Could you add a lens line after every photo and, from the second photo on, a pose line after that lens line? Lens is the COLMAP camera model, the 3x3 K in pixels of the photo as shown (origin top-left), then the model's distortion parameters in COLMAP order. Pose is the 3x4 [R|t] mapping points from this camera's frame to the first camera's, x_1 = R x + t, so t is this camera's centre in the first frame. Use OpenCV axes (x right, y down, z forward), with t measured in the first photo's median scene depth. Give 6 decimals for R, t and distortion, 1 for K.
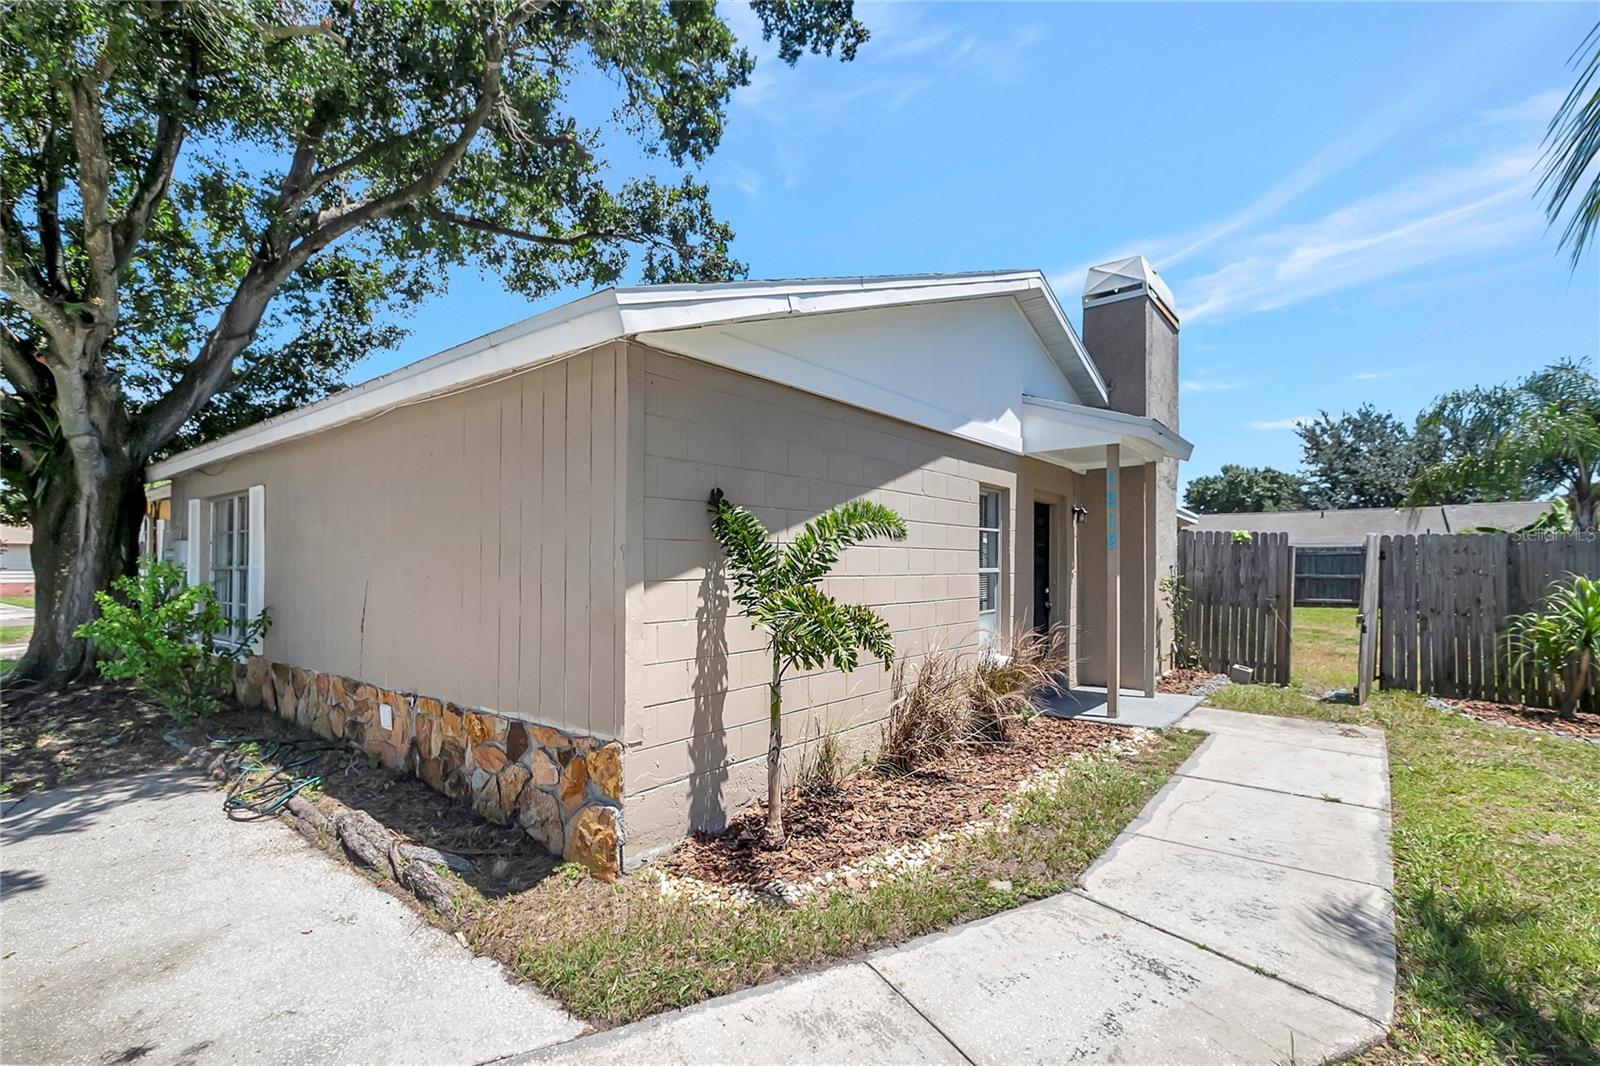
lens RADIAL K [[734.0, 0, 822.8], [0, 734.0, 554.3], [0, 0, 1]] dist [-0.005729, 0.001112]
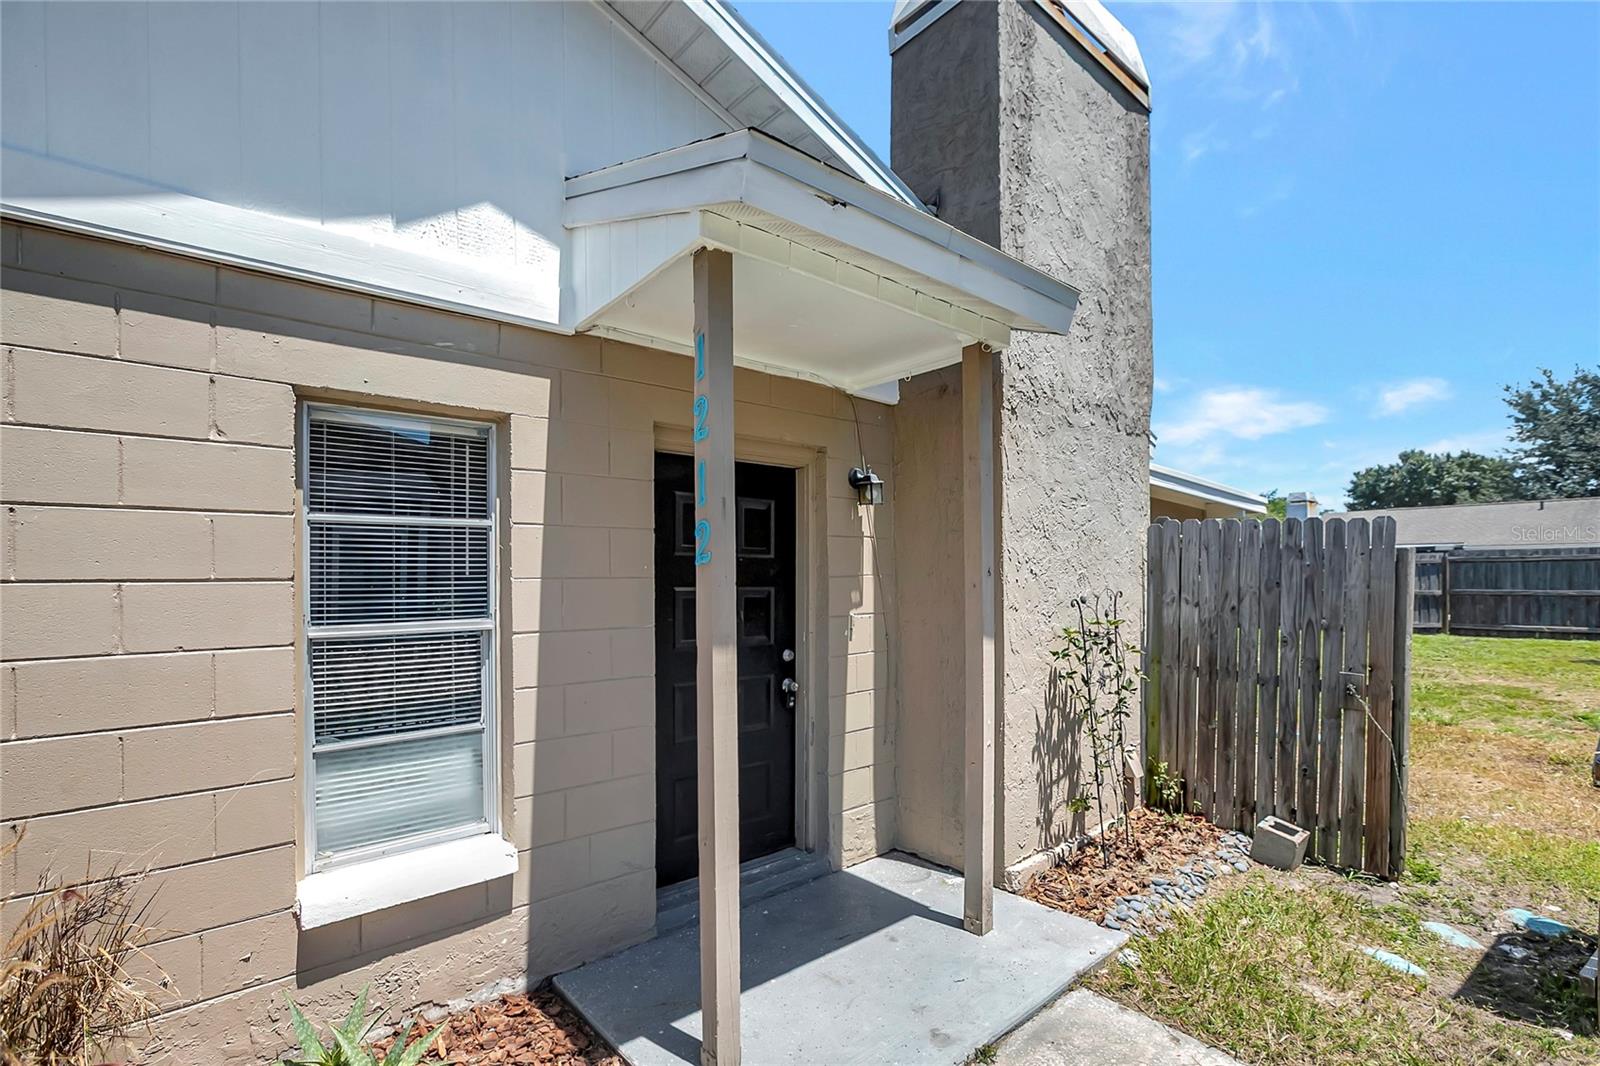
lens RADIAL K [[719.9, 0, 791.4], [0, 719.9, 575.9], [0, 0, 1]] dist [-0.022104, 0.005287]
pose [[0.975507, -0.010155, -0.219734, 0.235024], [0.013181, 0.999837, 0.012309, -0.003426], [0.219573, -0.014903, 0.975482, 0.321224]]
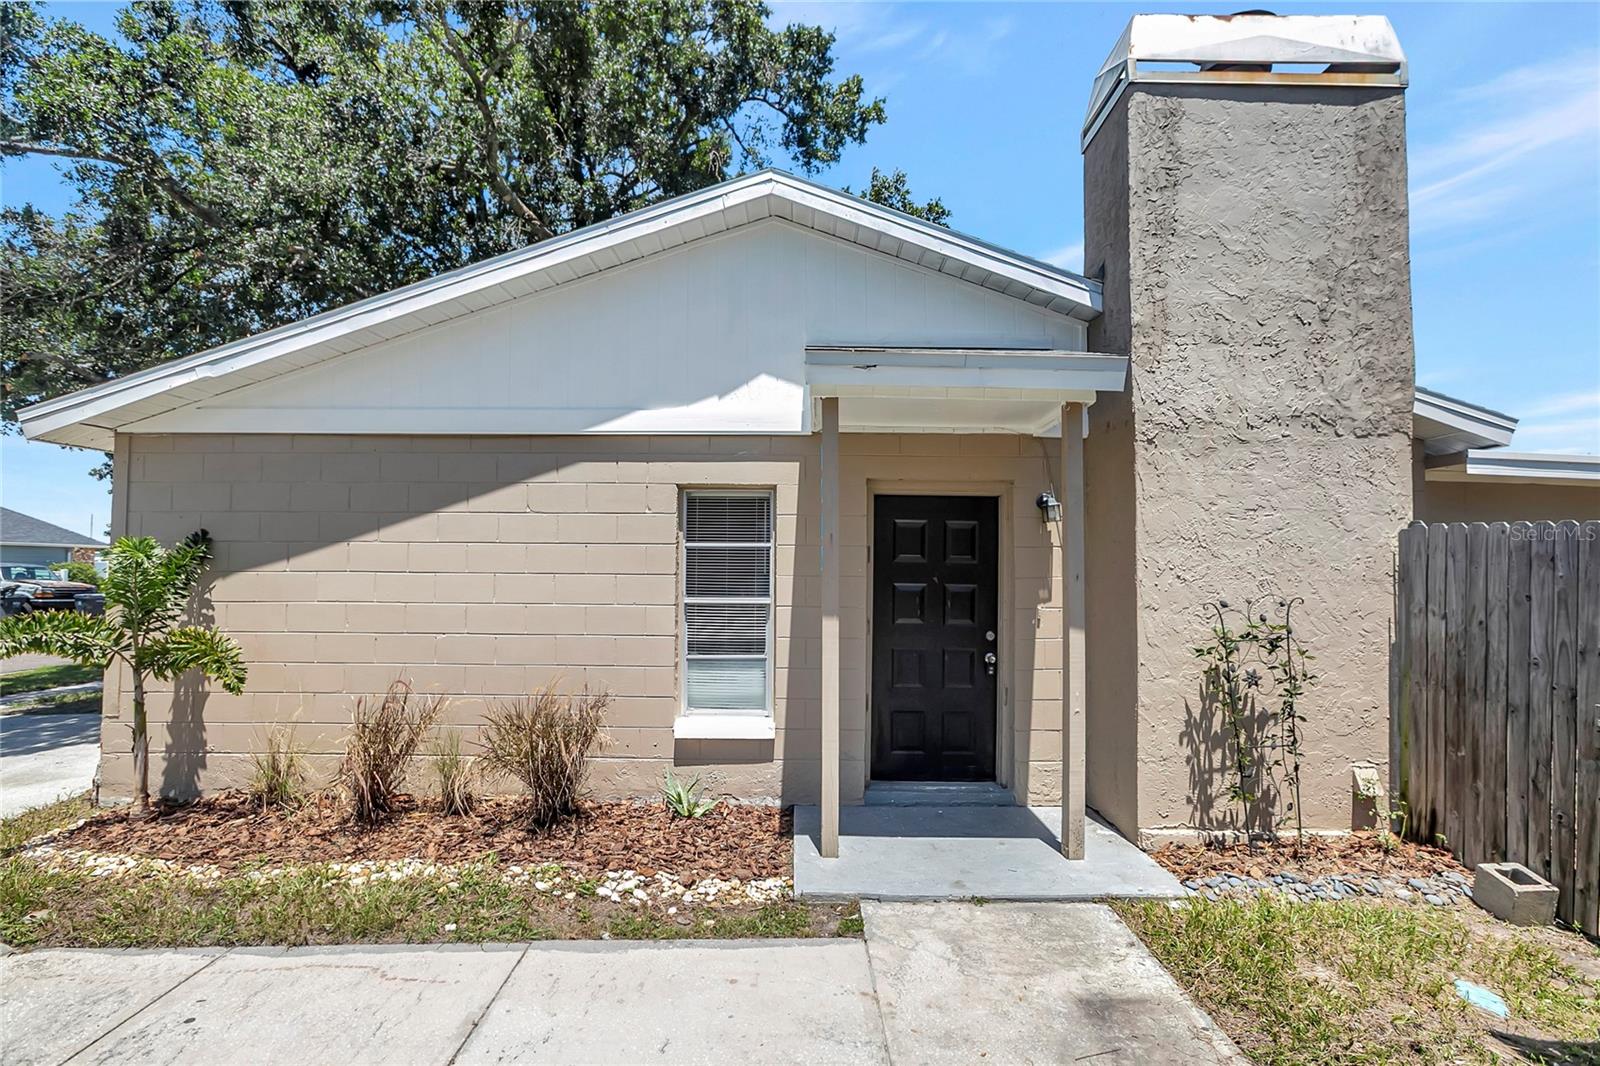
lens RADIAL K [[734.0, 0, 822.8], [0, 734.0, 554.3], [0, 0, 1]] dist [-0.005729, 0.001112]
pose [[0.615994, -0.012669, -0.787649, 0.404342], [0.003883, 0.999907, -0.013046, -0.006678], [0.787741, 0.004978, 0.615987, 0.292098]]
